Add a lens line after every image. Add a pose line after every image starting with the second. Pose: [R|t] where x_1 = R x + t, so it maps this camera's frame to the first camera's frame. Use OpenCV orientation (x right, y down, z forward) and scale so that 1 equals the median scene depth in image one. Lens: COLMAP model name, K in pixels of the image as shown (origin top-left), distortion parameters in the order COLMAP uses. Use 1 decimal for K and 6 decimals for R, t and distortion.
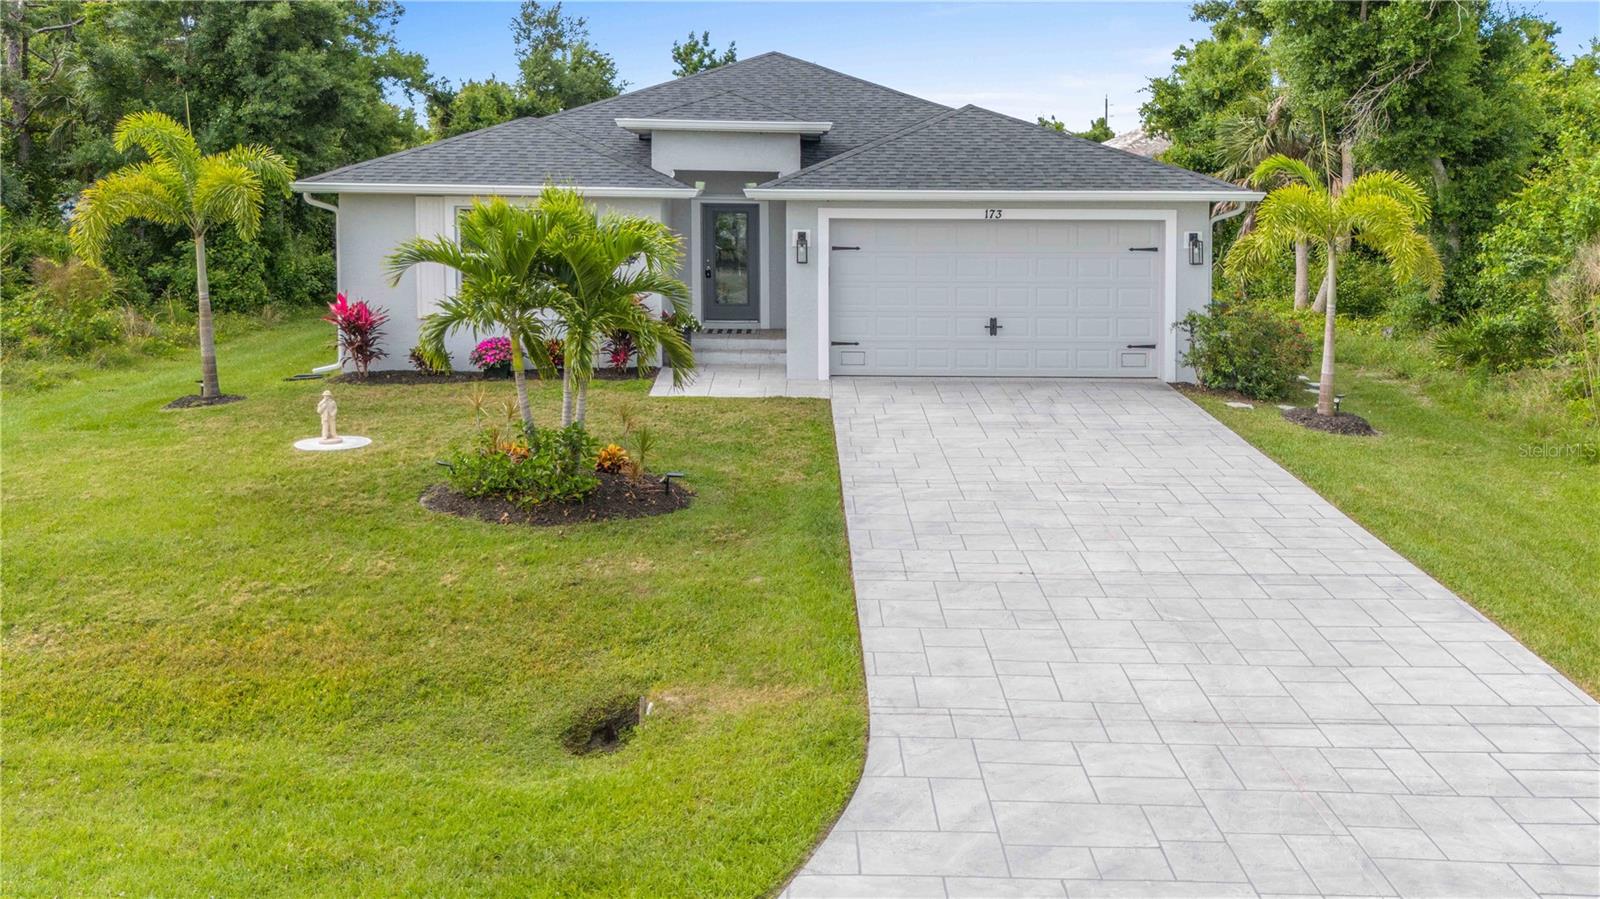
lens RADIAL K [[1330.2, 0, 789.3], [0, 1330.2, 503.1], [0, 0, 1]] dist [0.037797, 0.011093]
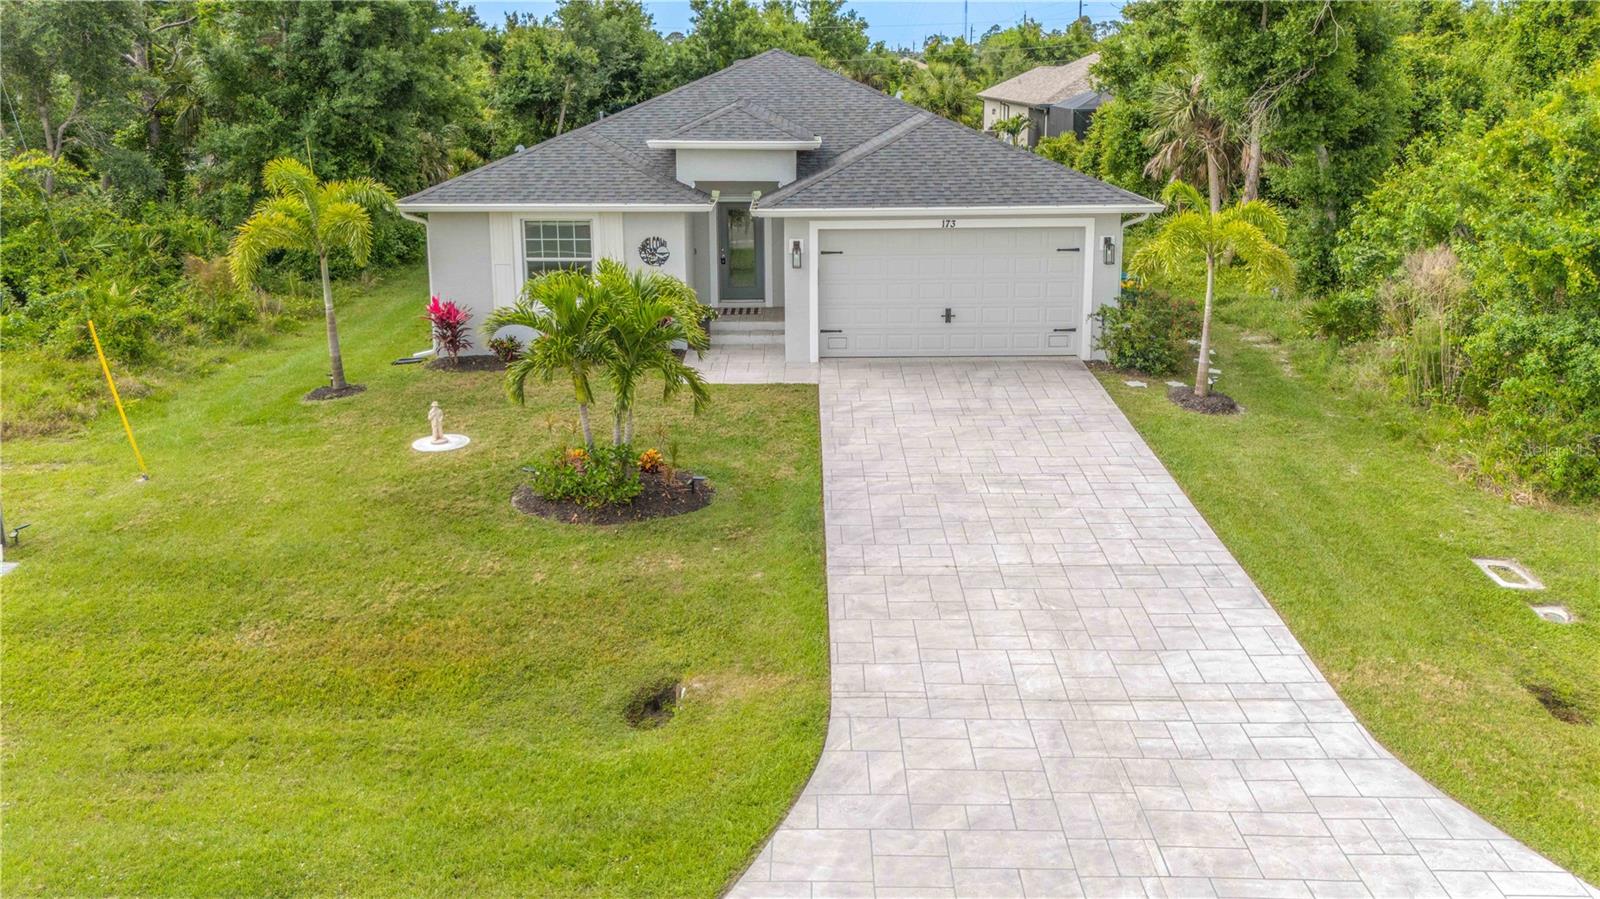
lens RADIAL K [[1174.0, 0, 800.0], [0, 1174.0, 449.5], [0, 0, 1]] dist [0.043677, -0.001727]
pose [[0.999966, -0.008017, -0.002126, 0.020297], [0.008168, 0.996343, 0.085056, -0.153282], [0.001437, -0.085070, 0.996374, -0.190510]]
